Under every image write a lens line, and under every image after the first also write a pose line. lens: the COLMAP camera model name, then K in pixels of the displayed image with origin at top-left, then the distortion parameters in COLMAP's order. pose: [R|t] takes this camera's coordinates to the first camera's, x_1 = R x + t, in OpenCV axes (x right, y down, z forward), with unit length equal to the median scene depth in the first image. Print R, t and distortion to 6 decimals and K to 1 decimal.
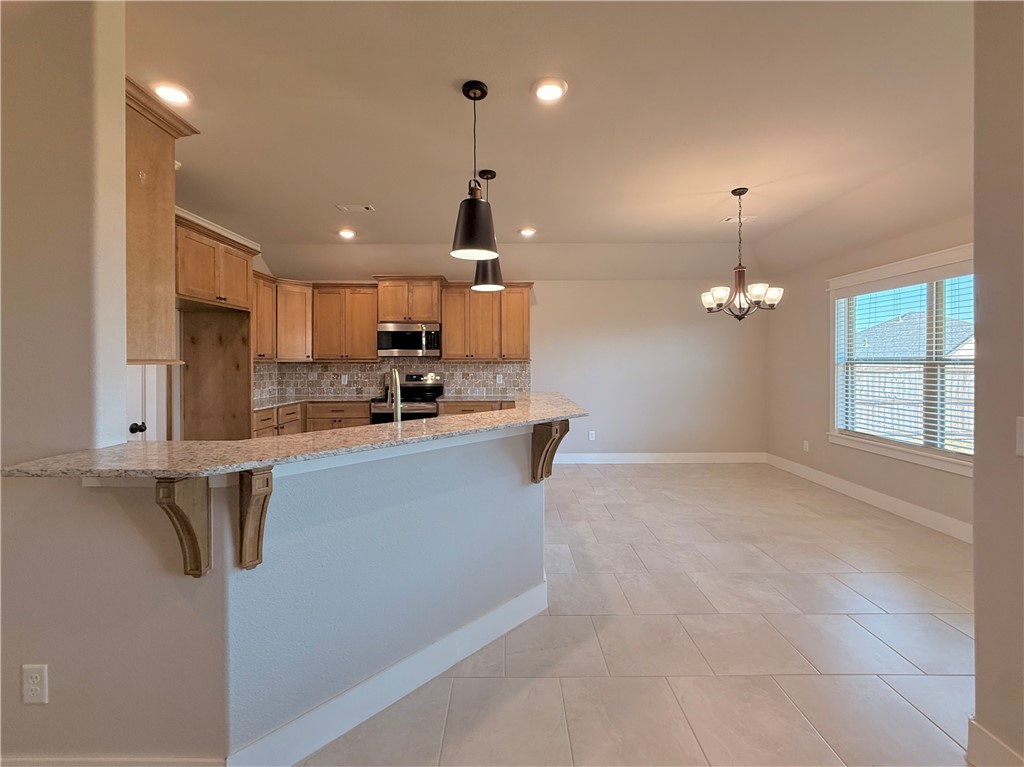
lens RADIAL K [[412.7, 0, 507.7], [0, 412.7, 380.6], [0, 0, 1]] dist [0.006506, -0.000192]
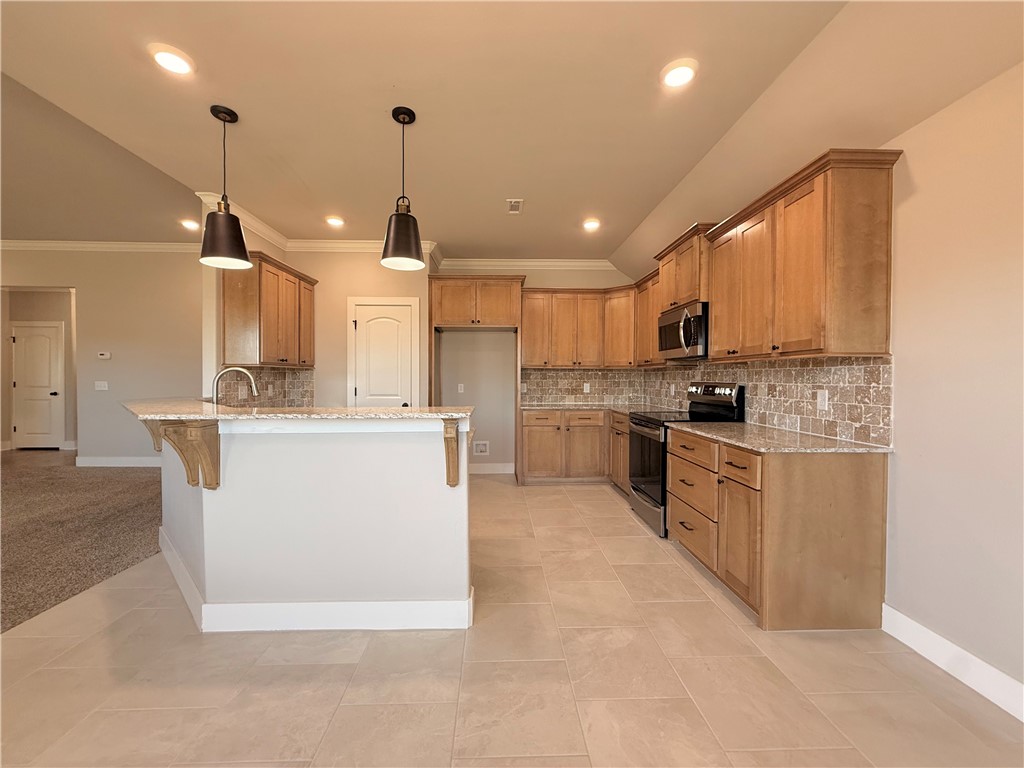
lens RADIAL K [[411.1, 0, 522.3], [0, 411.1, 386.3], [0, 0, 1]] dist [0.009432, 0.000021]
pose [[0.059326, 0.024588, -0.997936, 0.432674], [-0.041693, 0.998885, 0.022132, -0.015677], [0.997368, 0.040294, 0.060285, 0.687208]]
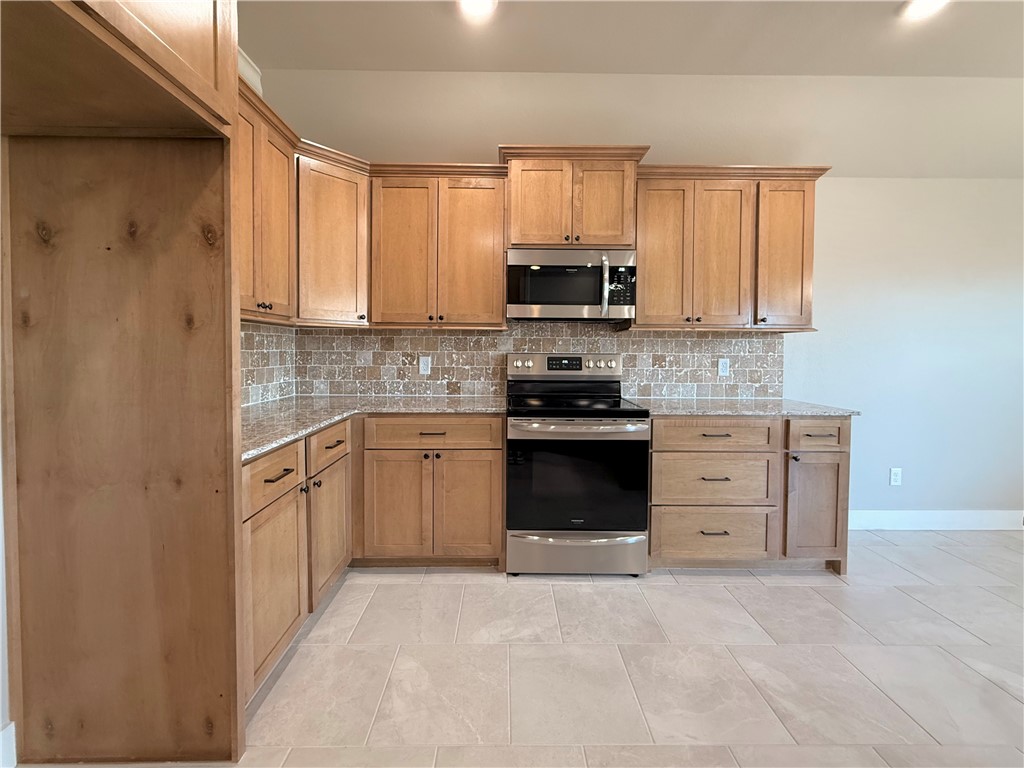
lens RADIAL K [[412.5, 0, 513.8], [0, 412.5, 375.0], [0, 0, 1]] dist [0.001524, -0.000201]
pose [[0.999919, 0.009225, 0.008791, -0.306404], [-0.009389, 0.999779, 0.018792, -0.001365], [-0.008615, -0.018873, 0.999785, 0.512283]]
